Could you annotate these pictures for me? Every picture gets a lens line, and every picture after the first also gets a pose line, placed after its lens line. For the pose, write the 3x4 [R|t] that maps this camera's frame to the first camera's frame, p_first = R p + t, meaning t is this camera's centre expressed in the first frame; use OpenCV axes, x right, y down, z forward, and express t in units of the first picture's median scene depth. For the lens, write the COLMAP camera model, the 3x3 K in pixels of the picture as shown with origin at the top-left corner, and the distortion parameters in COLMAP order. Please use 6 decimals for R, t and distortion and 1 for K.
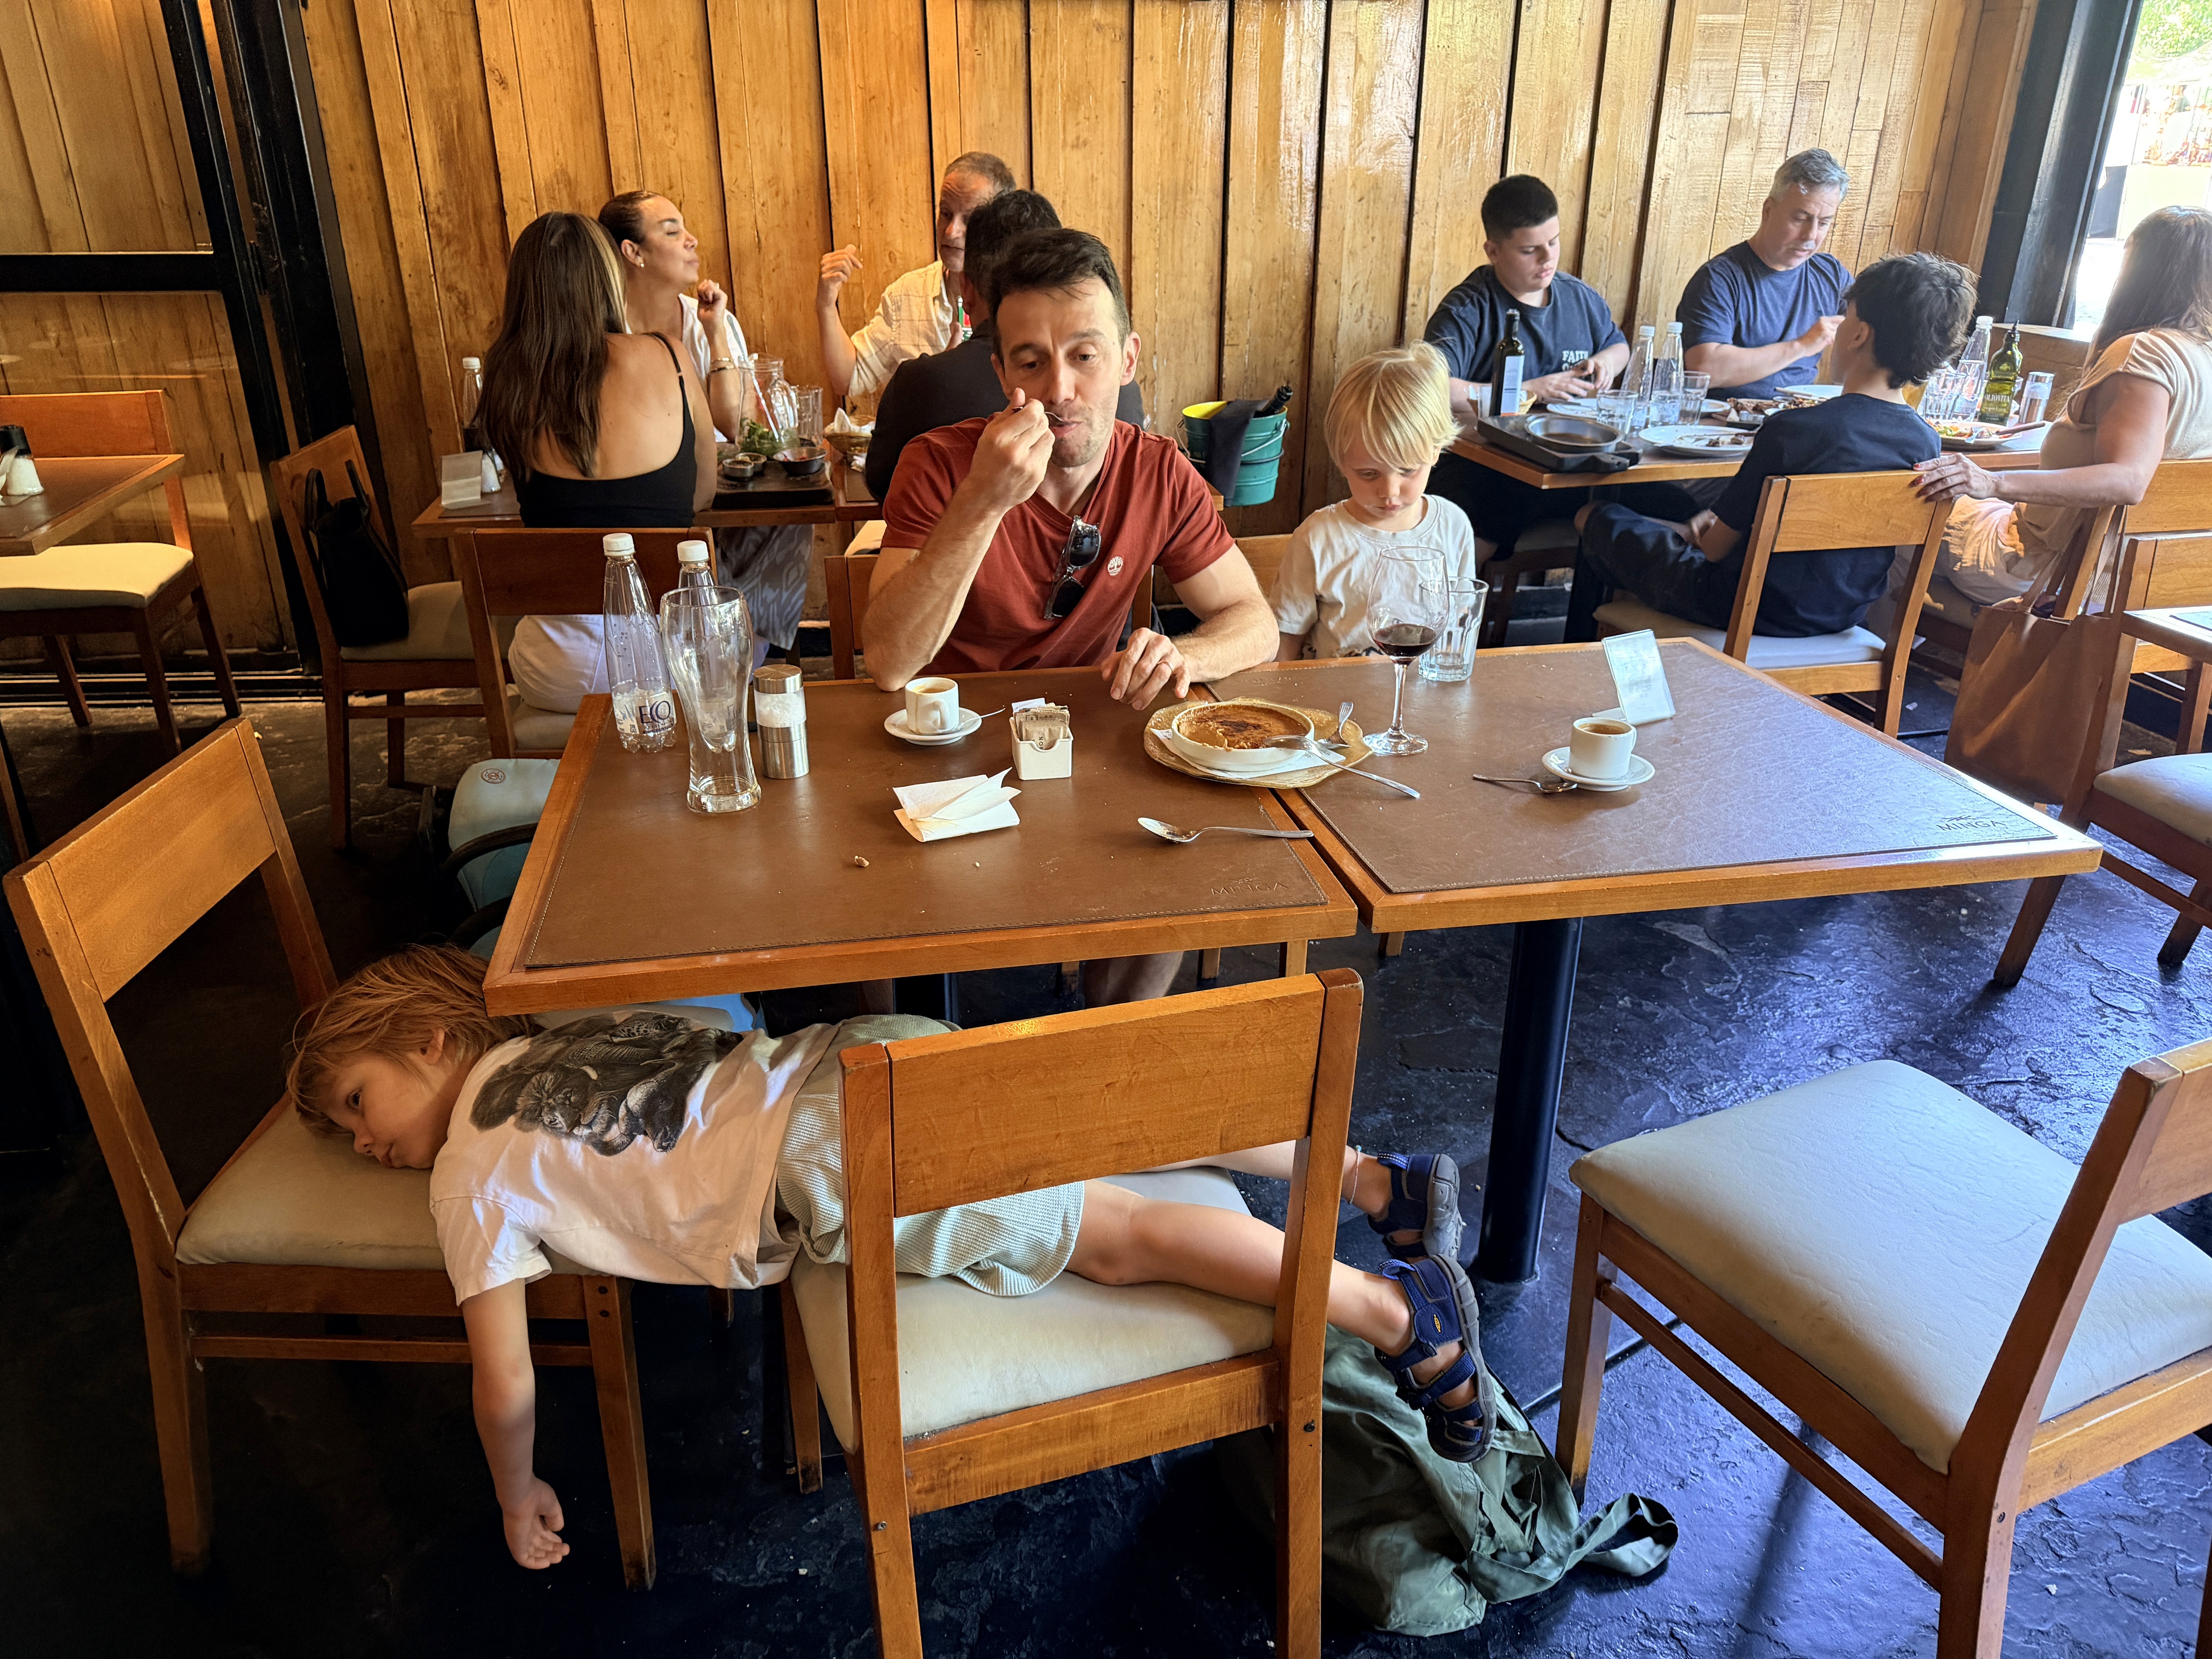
lens RADIAL K [[1611.8, 0, 1104.4], [0, 1611.8, 830.3], [0, 0, 1]] dist [-0.003384, 0.002451]
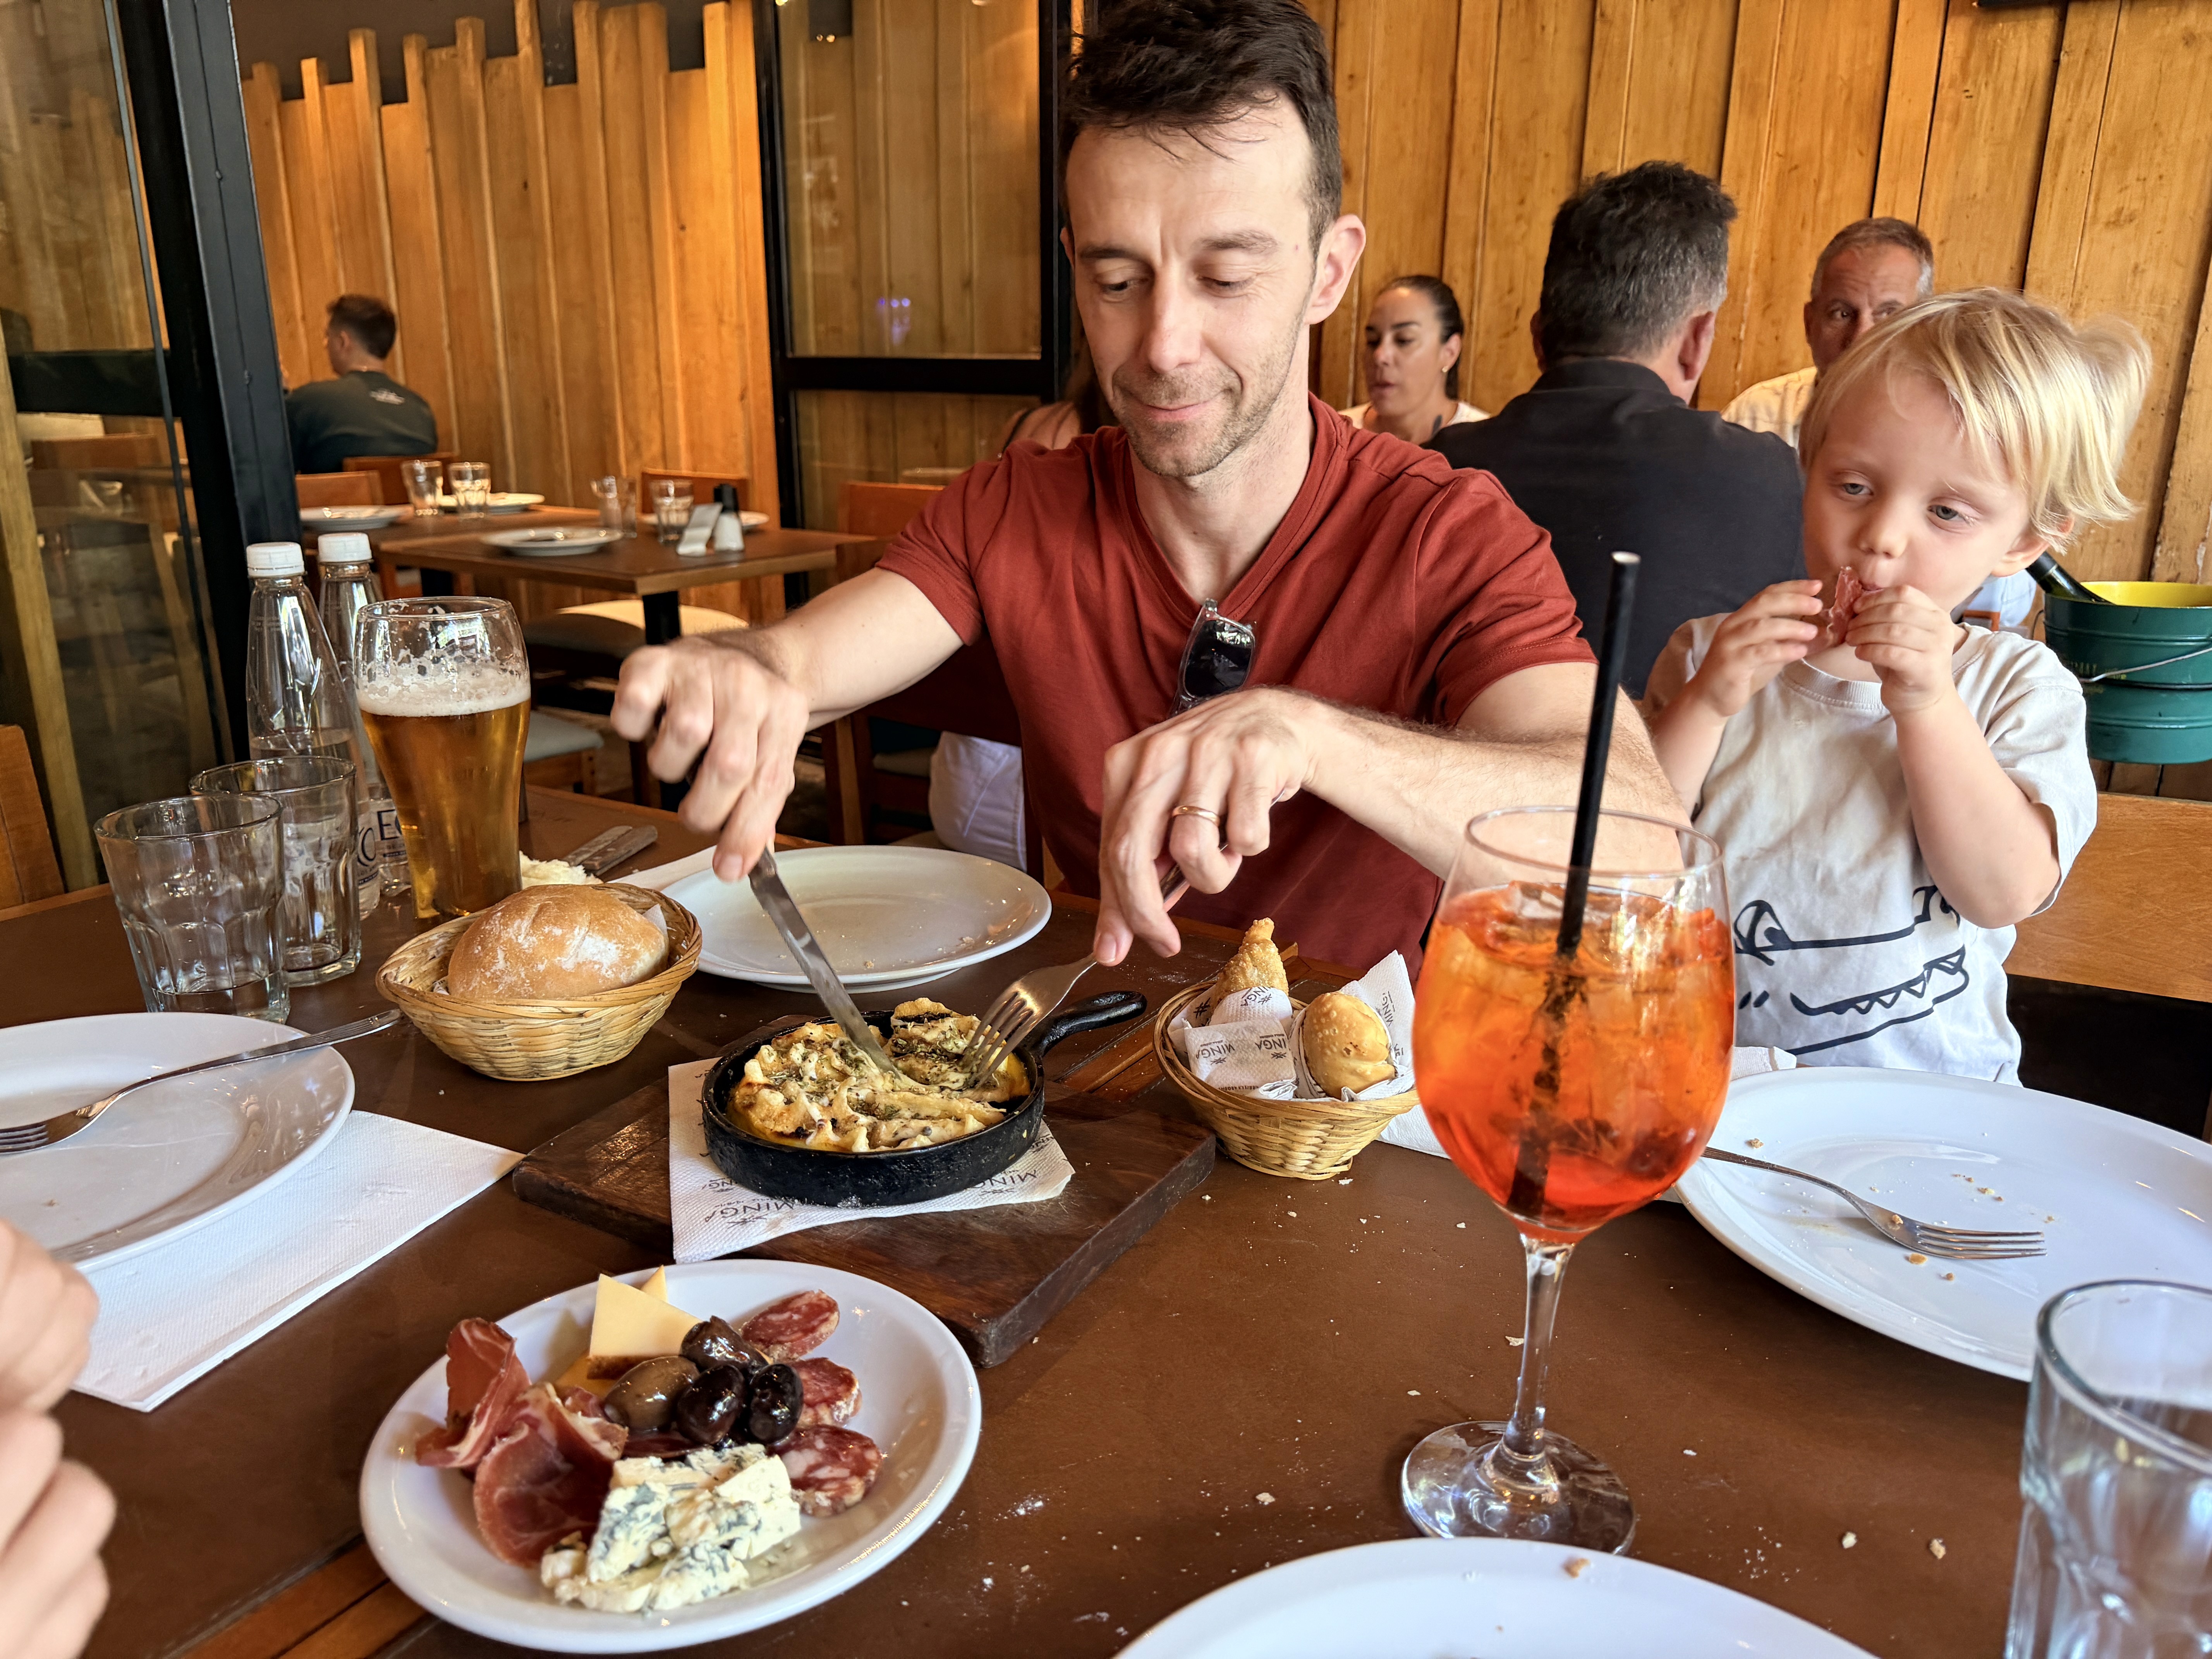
lens RADIAL K [[1611.8, 0, 1107.7], [0, 1611.8, 833.4], [0, 0, 1]] dist [-0.003384, 0.002451]
pose [[0.737379, 0.190575, -0.648039, 0.158142], [-0.282285, 0.958524, -0.039319, -0.051108], [0.613667, 0.211925, 0.760592, 0.324525]]
